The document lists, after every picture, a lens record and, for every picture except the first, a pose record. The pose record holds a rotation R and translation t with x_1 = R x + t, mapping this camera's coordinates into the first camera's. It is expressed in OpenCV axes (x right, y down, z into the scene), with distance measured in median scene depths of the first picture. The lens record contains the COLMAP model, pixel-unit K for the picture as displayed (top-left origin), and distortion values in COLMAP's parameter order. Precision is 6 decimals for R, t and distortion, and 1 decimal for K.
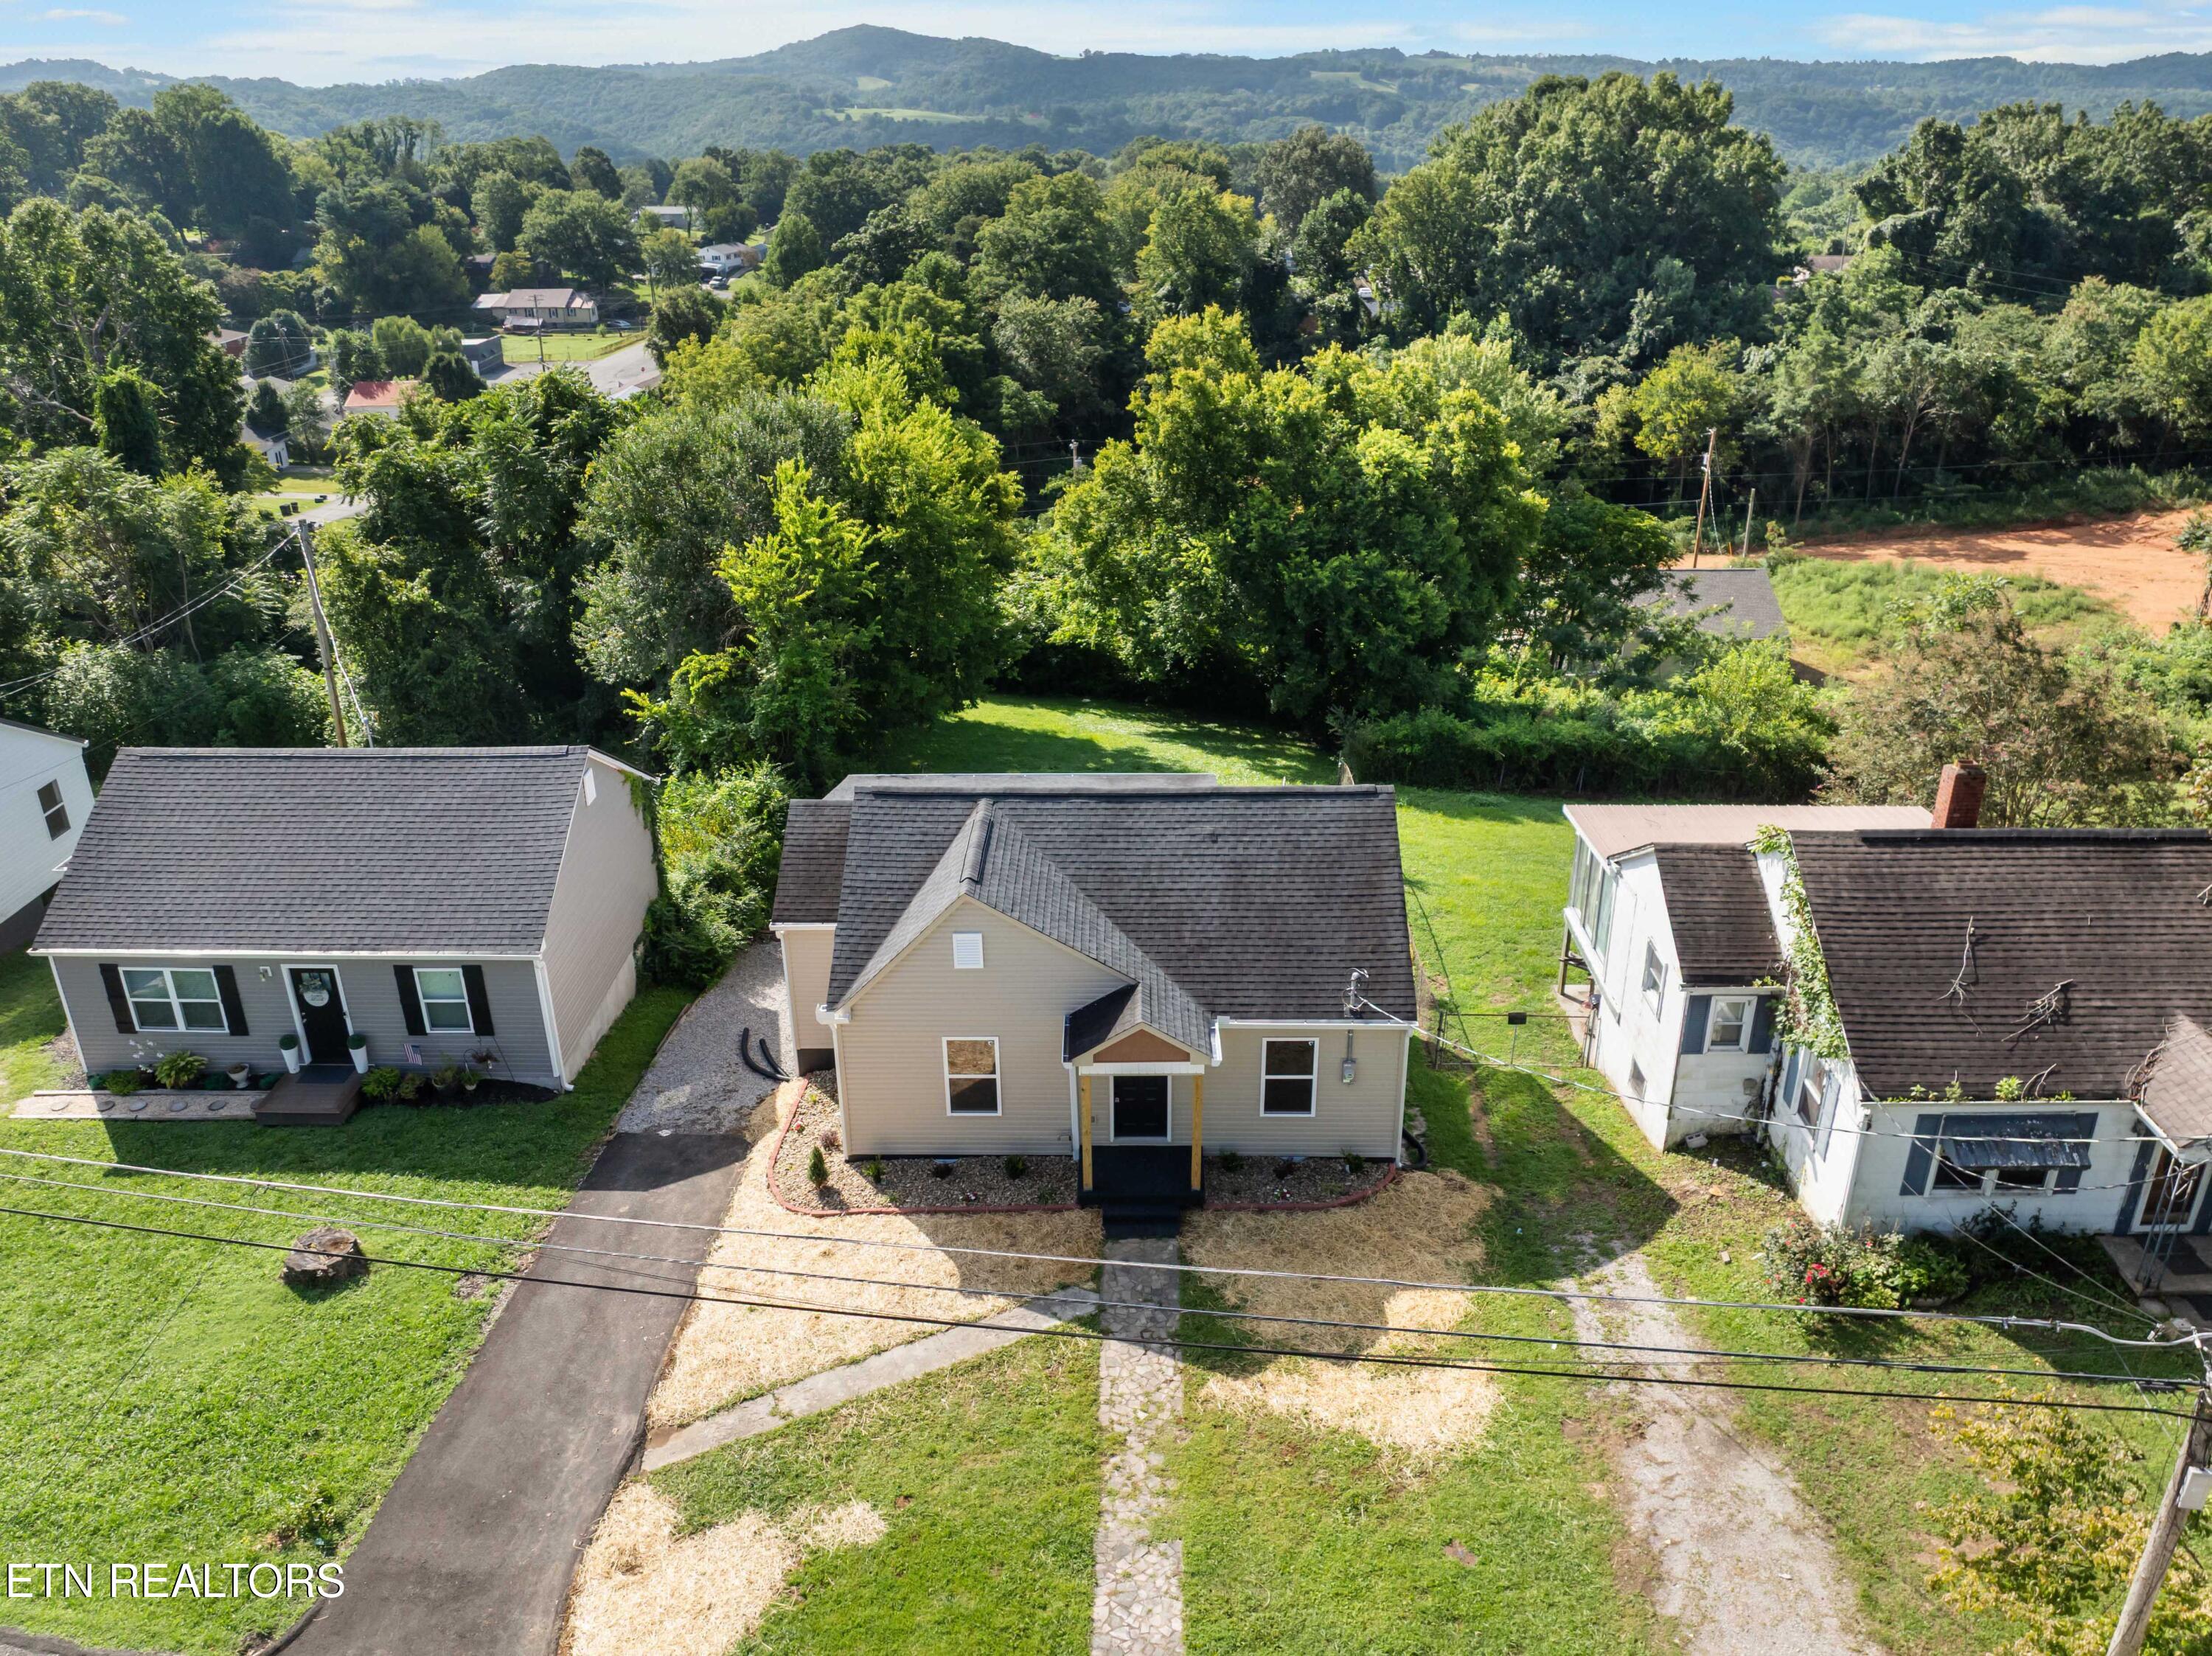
lens RADIAL K [[1672.0, 0, 1106.0], [0, 1672.0, 828.0], [0, 0, 1]] dist [-0.060358, 0.035208]
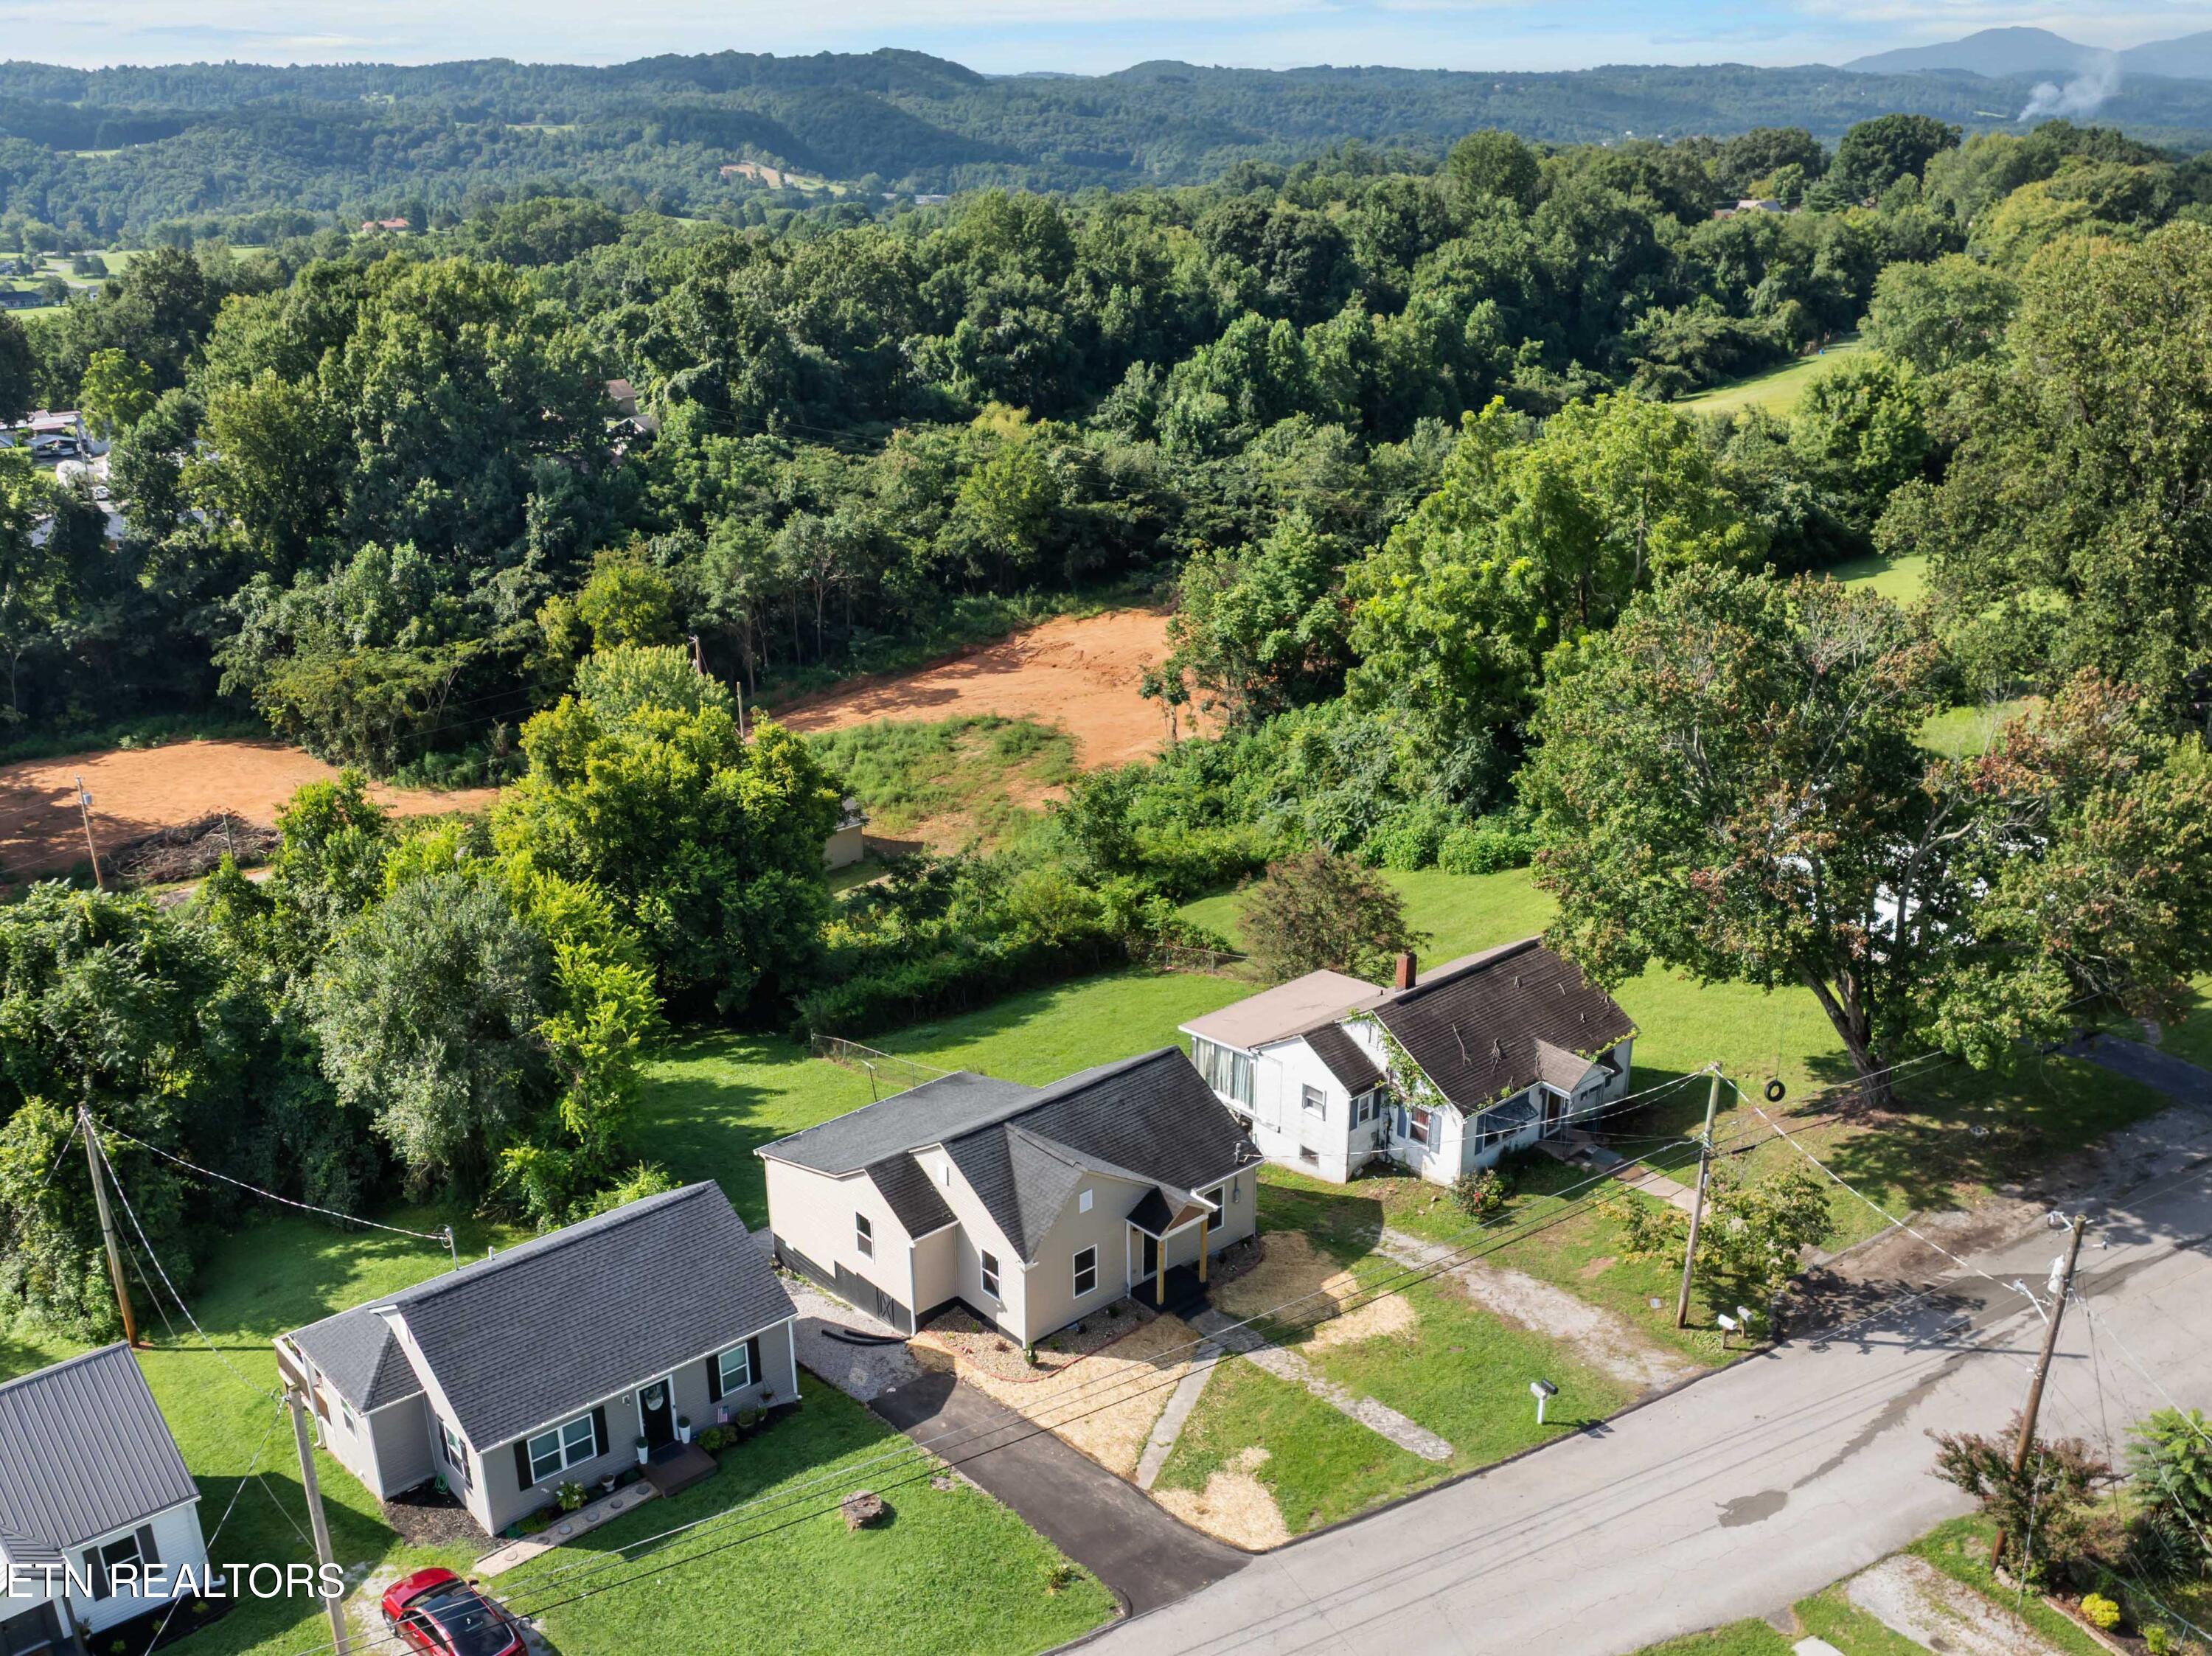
lens RADIAL K [[2024.4, 0, 1103.4], [0, 2024.4, 948.0], [0, 0, 1]] dist [-0.041964, -0.001754]
pose [[0.741551, -0.263914, 0.616807, -0.279372], [0.273962, 0.958350, 0.080682, -0.074869], [-0.612411, 0.109152, 0.782968, -0.157585]]
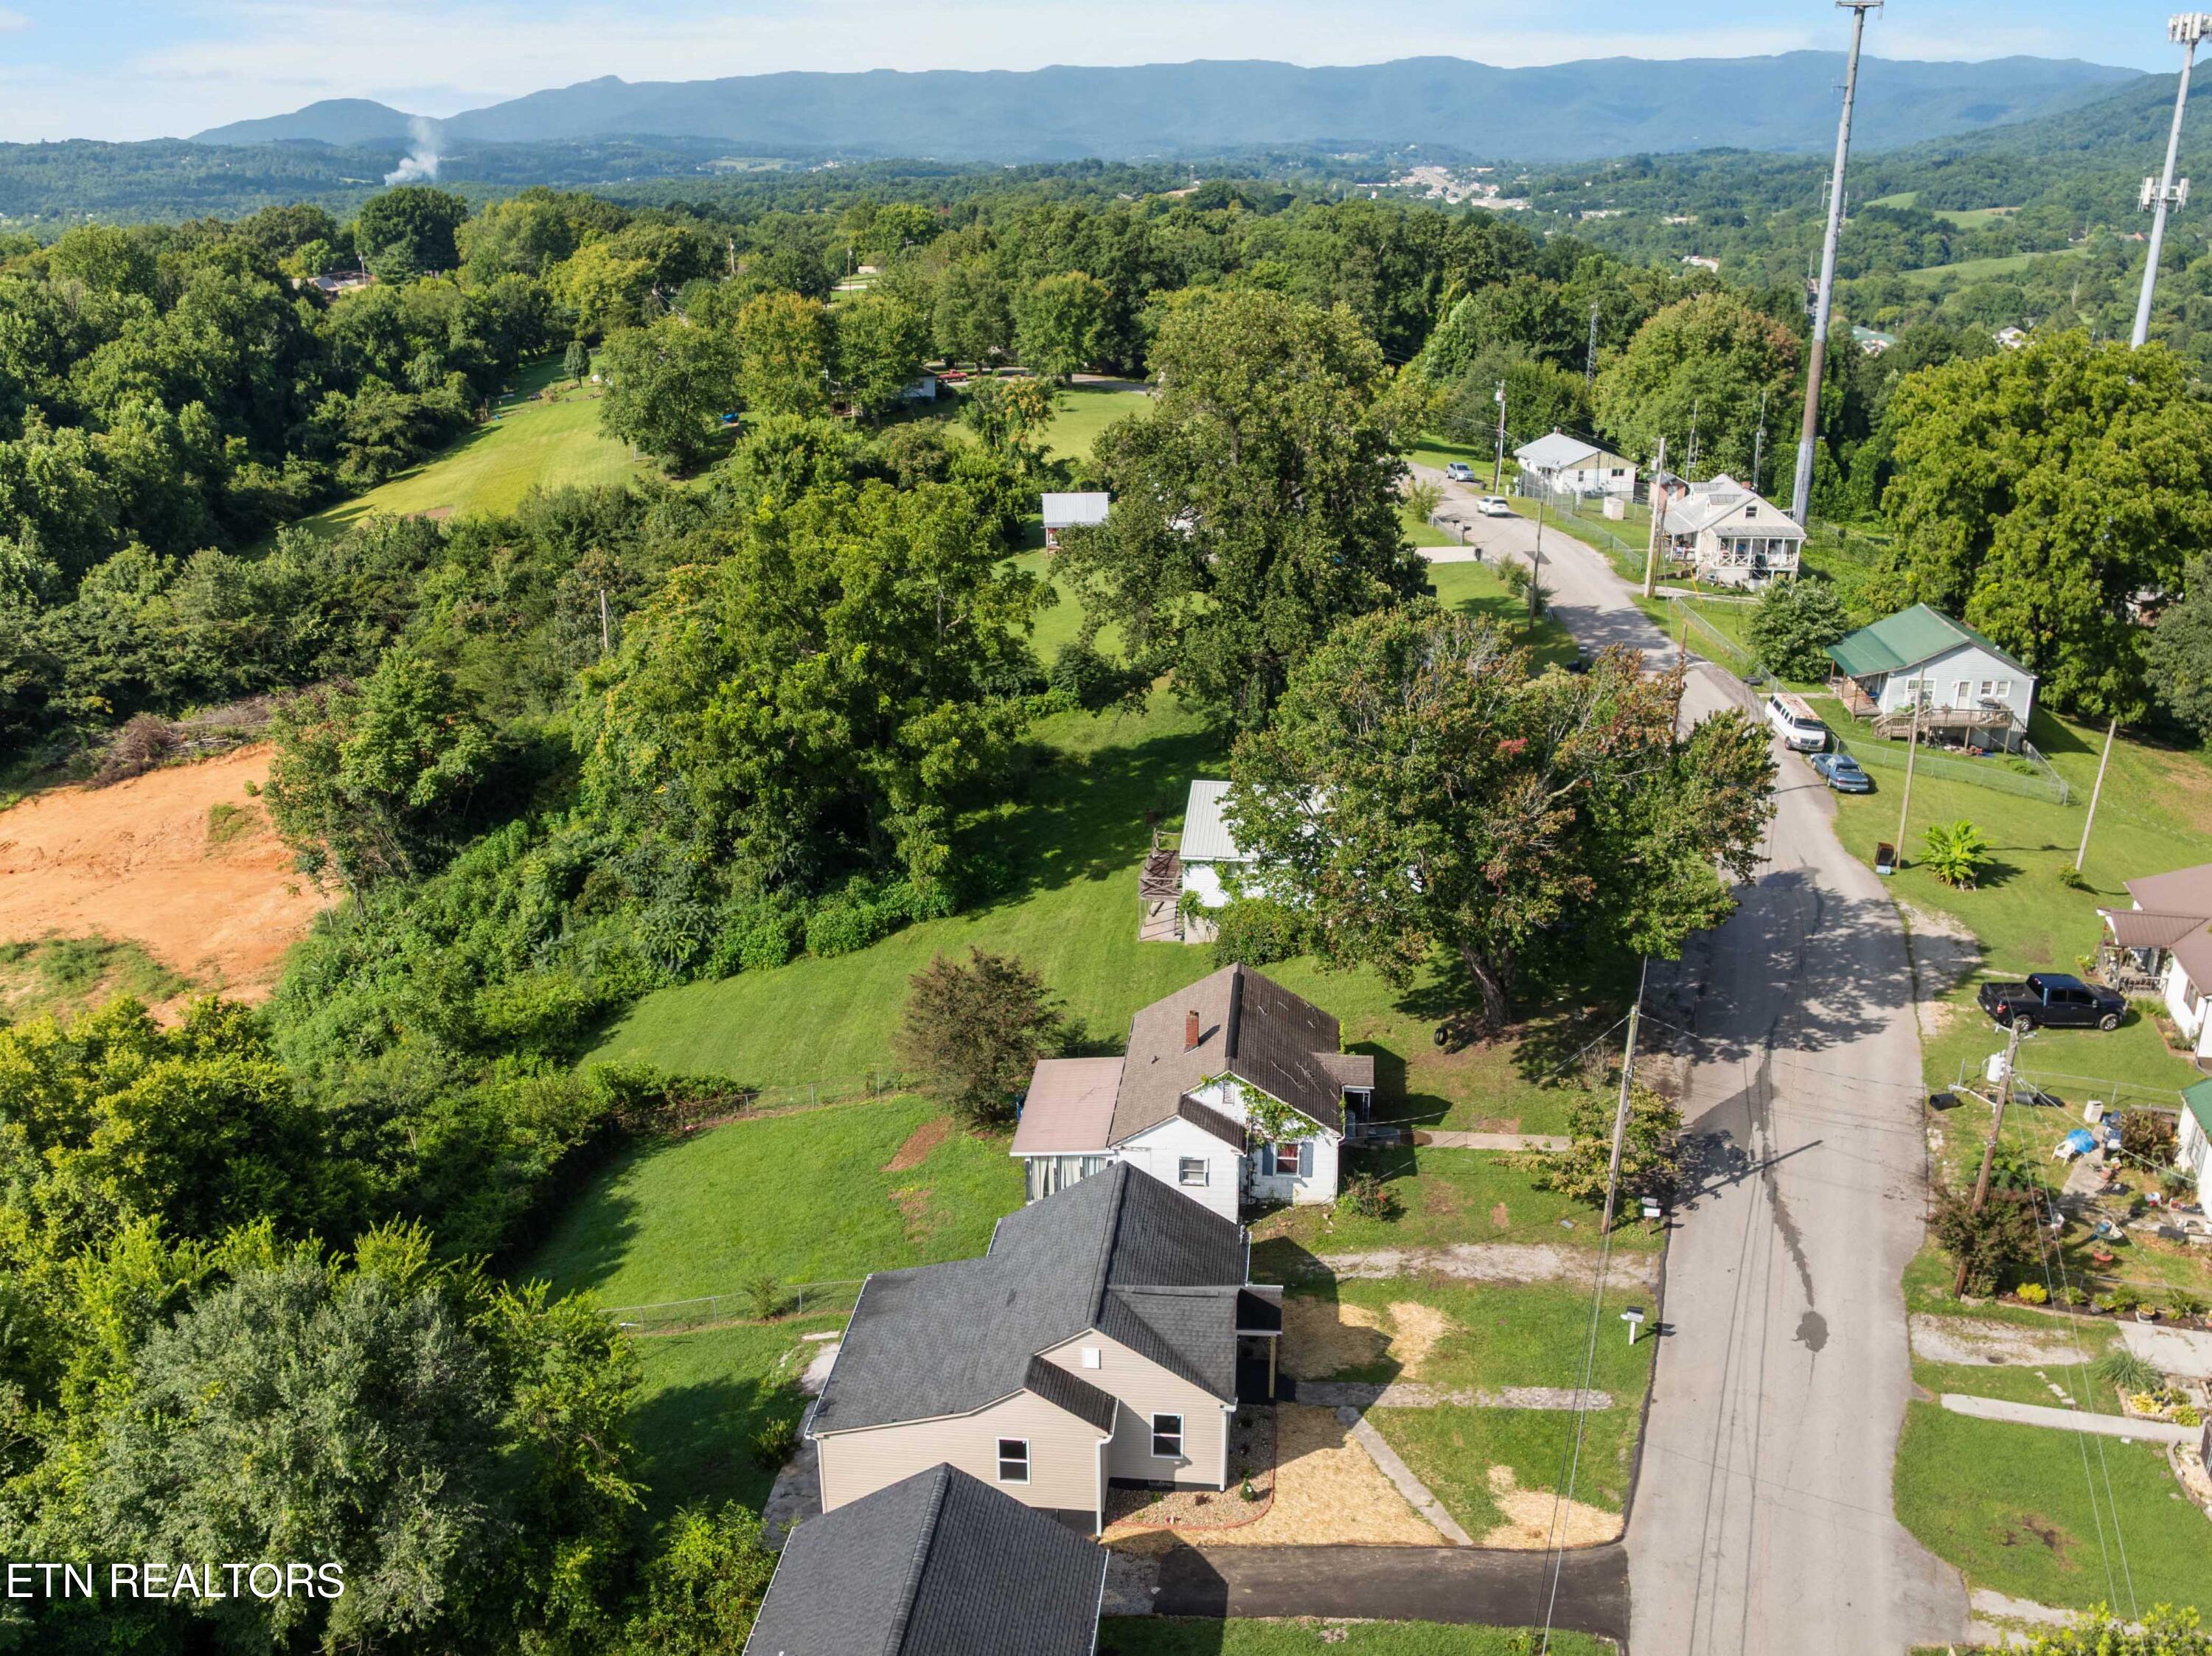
lens RADIAL K [[1954.0, 0, 1108.3], [0, 1954.0, 883.8], [0, 0, 1]] dist [-0.031288, -0.004891]
pose [[0.090896, -0.351869, 0.931625, -0.396145], [0.414848, 0.863843, 0.285792, -0.209123], [-0.905339, 0.360505, 0.224492, 0.097009]]
